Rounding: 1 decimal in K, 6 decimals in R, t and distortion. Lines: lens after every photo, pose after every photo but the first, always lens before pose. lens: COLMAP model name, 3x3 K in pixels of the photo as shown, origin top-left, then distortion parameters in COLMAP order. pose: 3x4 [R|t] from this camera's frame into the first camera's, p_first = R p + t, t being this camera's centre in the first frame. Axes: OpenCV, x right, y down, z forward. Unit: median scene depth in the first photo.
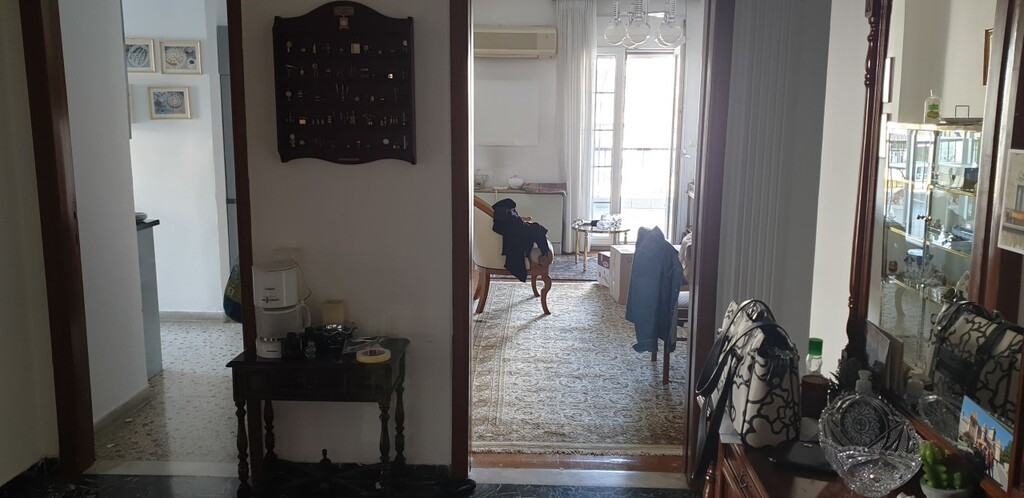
lens RADIAL K [[798.1, 0, 512.0], [0, 798.1, 249.0], [0, 0, 1]] dist [0.117391, -0.196388]
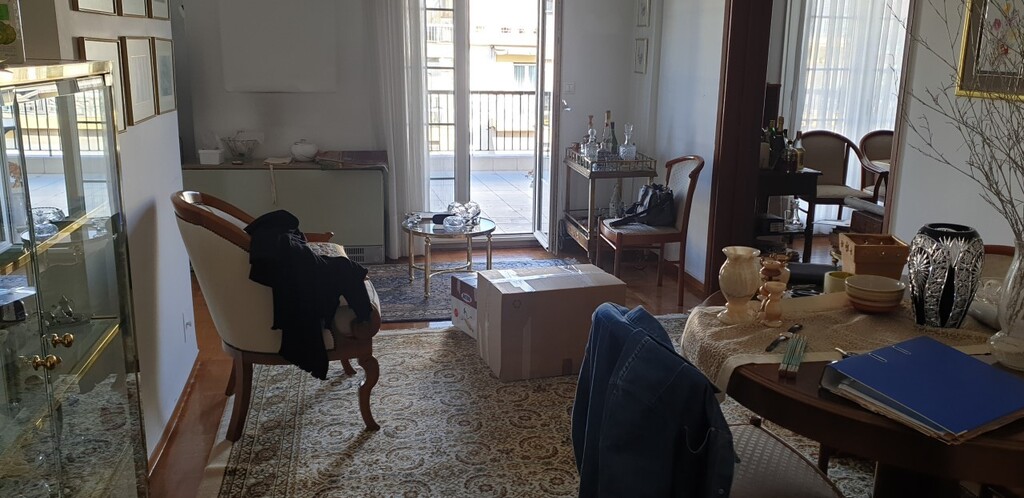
lens RADIAL K [[798.1, 0, 512.0], [0, 798.1, 249.0], [0, 0, 1]] dist [0.117391, -0.196388]
pose [[0.971054, -0.052161, 0.233095, 0.016116], [0.033383, 0.995924, 0.083795, -0.074435], [-0.236515, -0.073588, 0.968837, 0.479535]]
